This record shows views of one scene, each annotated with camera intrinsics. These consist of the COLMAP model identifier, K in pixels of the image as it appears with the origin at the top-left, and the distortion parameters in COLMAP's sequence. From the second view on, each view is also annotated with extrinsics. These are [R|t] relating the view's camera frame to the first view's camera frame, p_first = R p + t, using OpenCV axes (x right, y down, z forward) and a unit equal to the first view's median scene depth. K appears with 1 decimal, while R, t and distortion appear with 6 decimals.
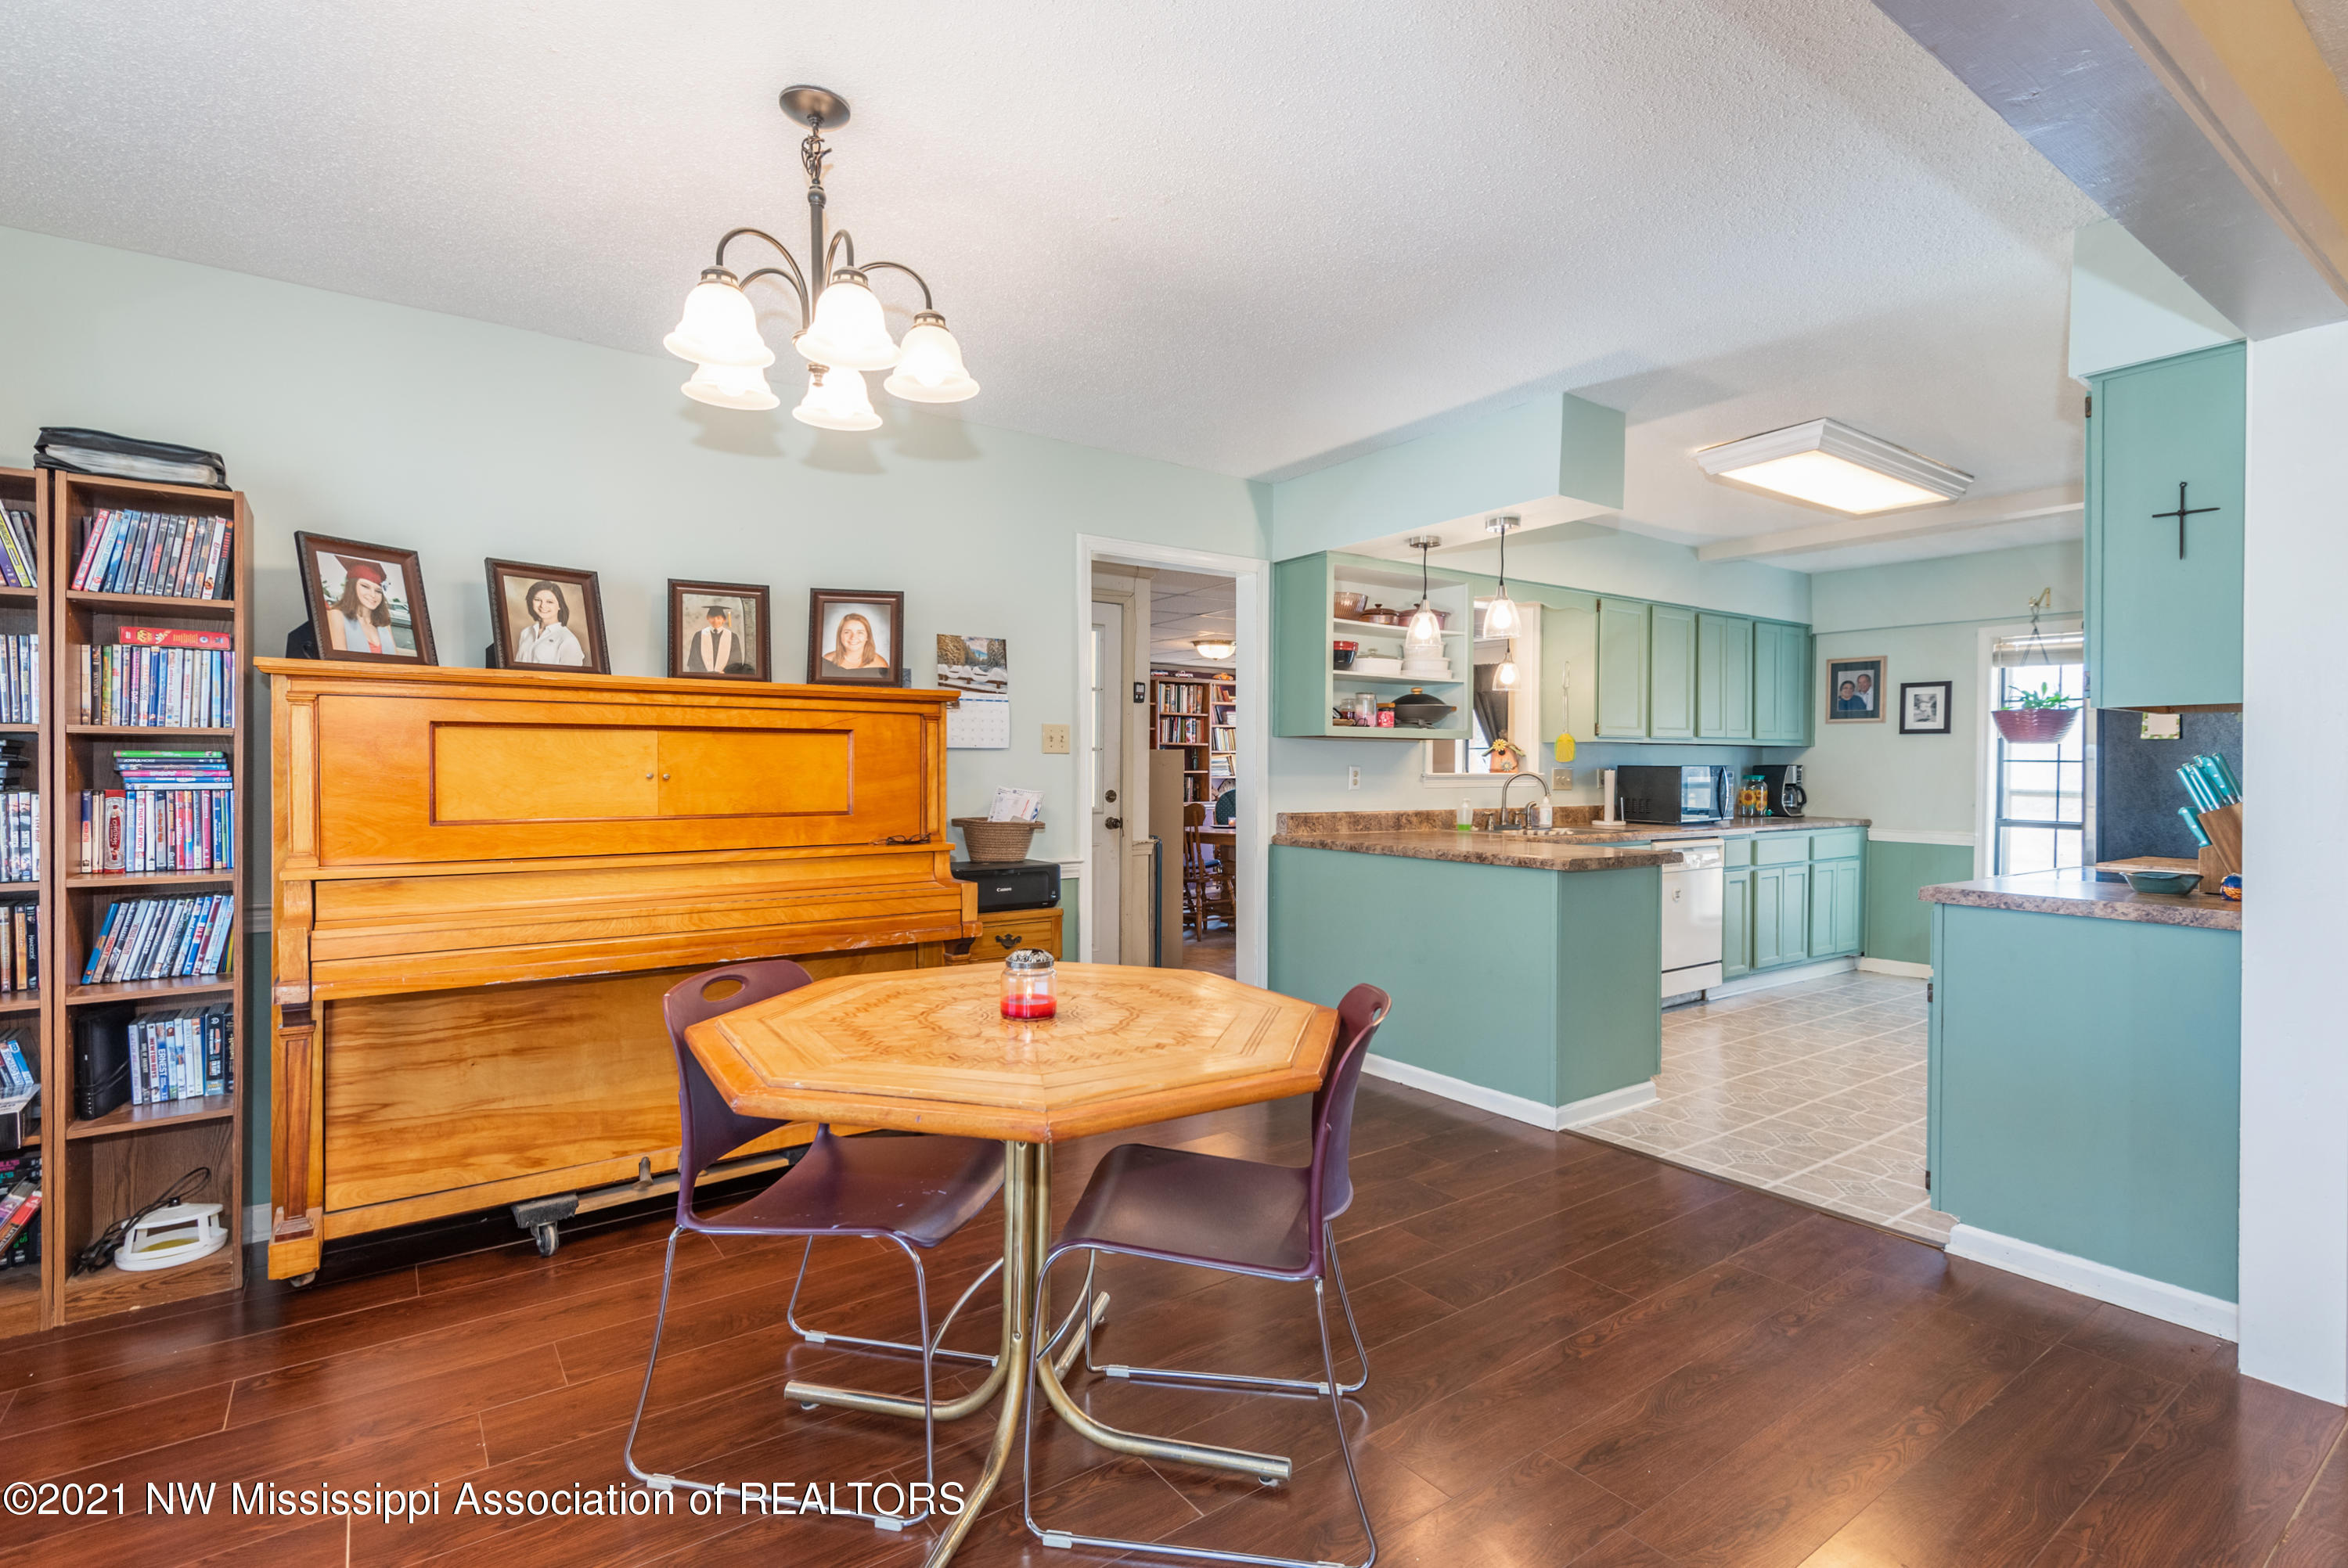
lens RADIAL K [[1108.5, 0, 1166.6], [0, 1108.5, 775.9], [0, 0, 1]] dist [0.026453, -0.000234]
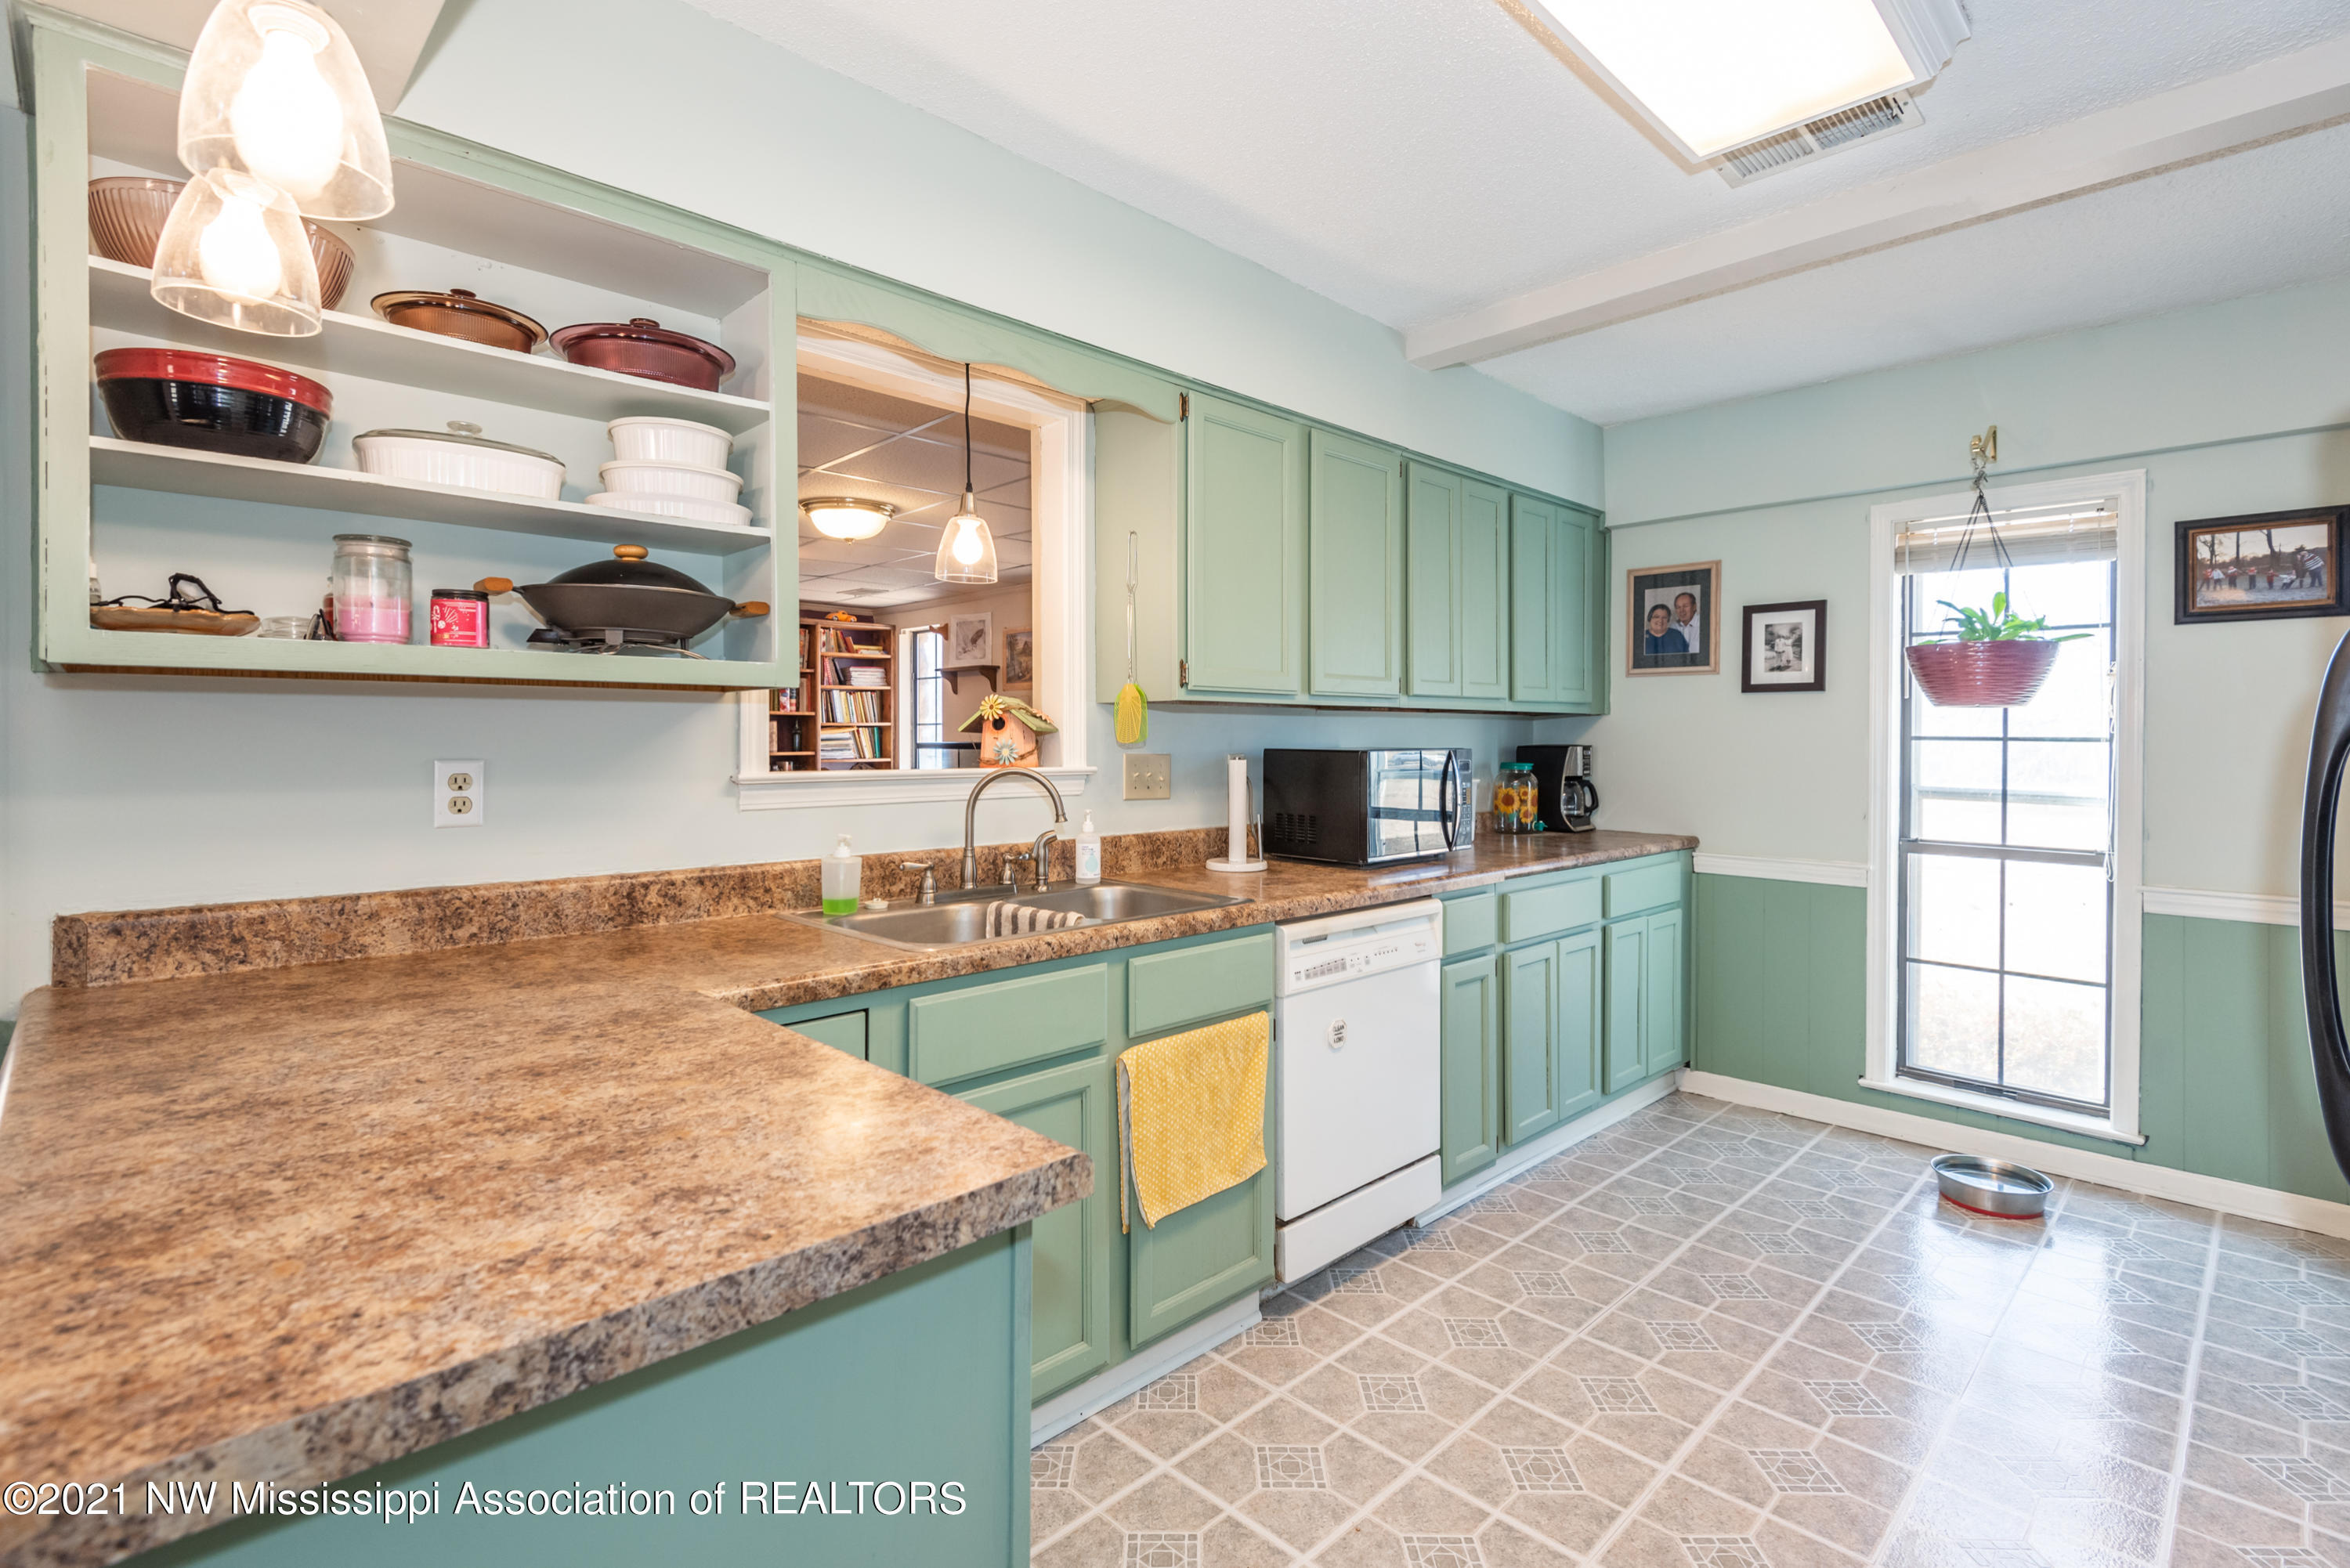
lens RADIAL K [[1109.5, 0, 1187.3], [0, 1109.5, 745.9], [0, 0, 1]] dist [0.026453, -0.000234]
pose [[0.986379, -0.003842, 0.164446, 0.285132], [0.004292, 0.999988, -0.002382, -0.009669], [-0.164435, 0.003055, 0.986383, 0.495770]]
